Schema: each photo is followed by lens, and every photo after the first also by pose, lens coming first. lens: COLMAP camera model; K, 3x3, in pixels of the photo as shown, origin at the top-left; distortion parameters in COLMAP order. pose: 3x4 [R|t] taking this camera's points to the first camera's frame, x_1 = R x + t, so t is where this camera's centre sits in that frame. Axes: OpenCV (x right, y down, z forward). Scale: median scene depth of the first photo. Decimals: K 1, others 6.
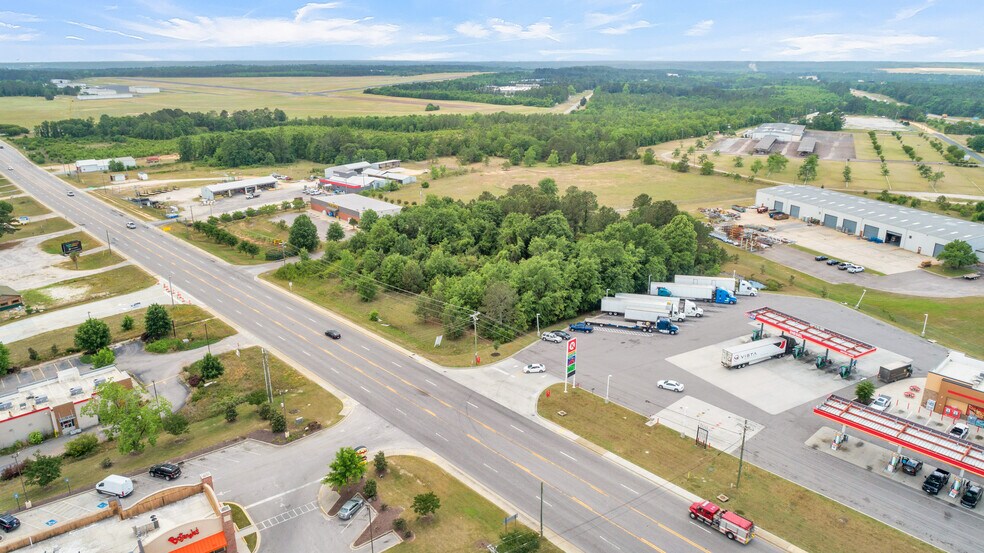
lens RADIAL K [[661.0, 0, 492.0], [0, 661.0, 276.5], [0, 0, 1]] dist [-0.012996, 0.000051]
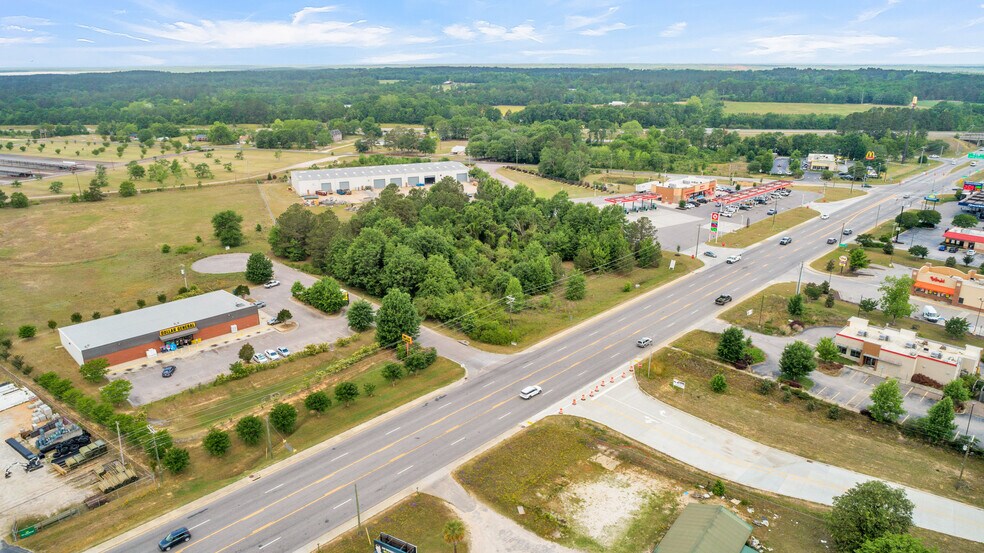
lens RADIAL K [[656.0, 0, 492.0], [0, 656.0, 276.5], [0, 0, 1]] dist [-0.014169, 0.000905]
pose [[-0.028769, -0.311473, 0.949819, -1.067246], [0.318794, 0.897733, 0.304049, -0.322741], [-0.947387, 0.311544, 0.073468, 0.974393]]
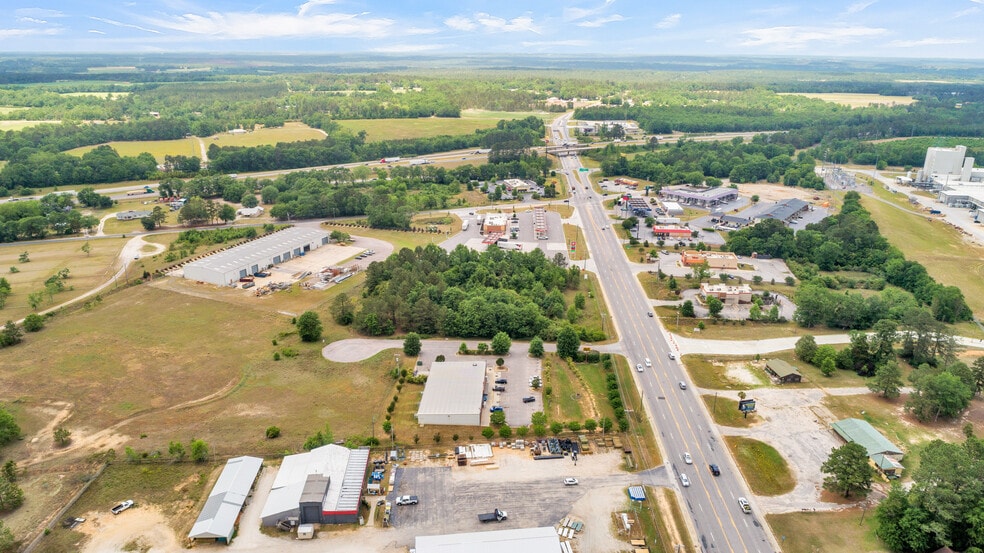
lens RADIAL K [[656.0, 0, 492.0], [0, 656.0, 276.5], [0, 0, 1]] dist [-0.014169, 0.000905]
pose [[-0.704653, -0.238676, 0.668205, -1.130482], [0.218930, 0.822646, 0.524712, -0.971669], [-0.674933, 0.516030, -0.527427, 1.943440]]
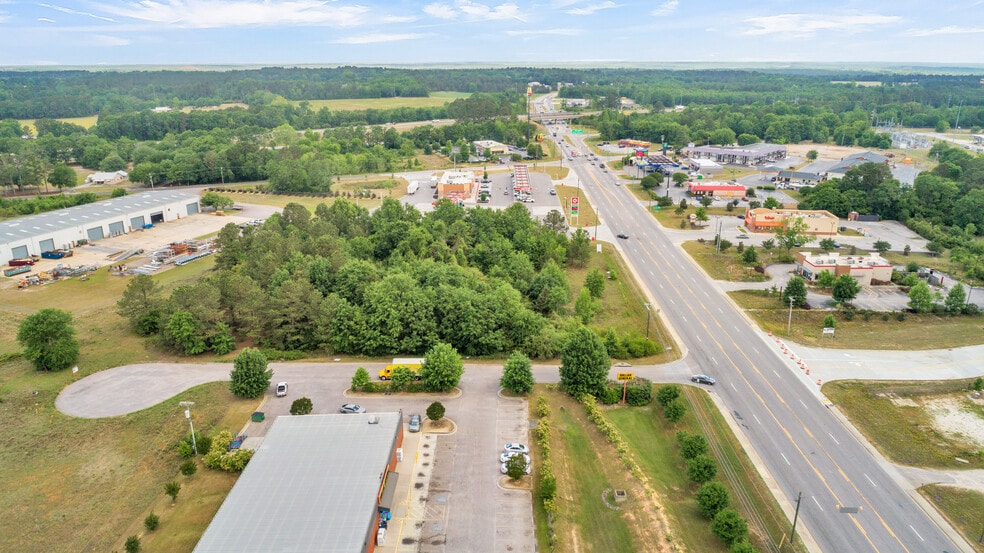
lens RADIAL K [[656.0, 0, 492.0], [0, 656.0, 276.5], [0, 0, 1]] dist [-0.014169, 0.000905]
pose [[-0.724551, -0.214373, 0.655034, -0.681415], [0.221555, 0.827510, 0.515887, -0.509465], [-0.652640, 0.518913, -0.552078, 1.540188]]
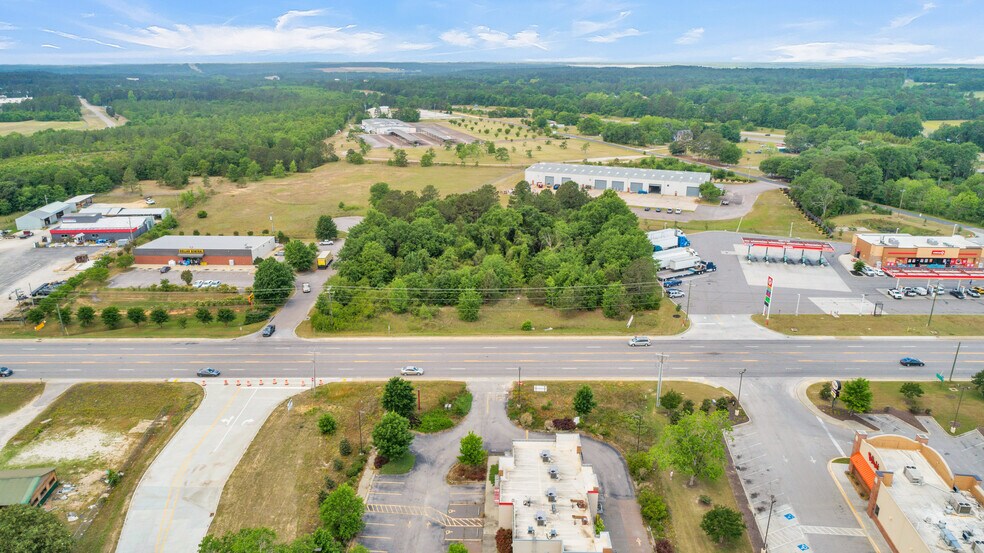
lens RADIAL K [[661.0, 0, 492.0], [0, 661.0, 276.5], [0, 0, 1]] dist [-0.012996, 0.000051]
pose [[0.698640, -0.223920, 0.679531, -0.741193], [0.225352, 0.970291, 0.088043, -0.092781], [-0.679058, 0.091623, 0.728345, 0.274353]]
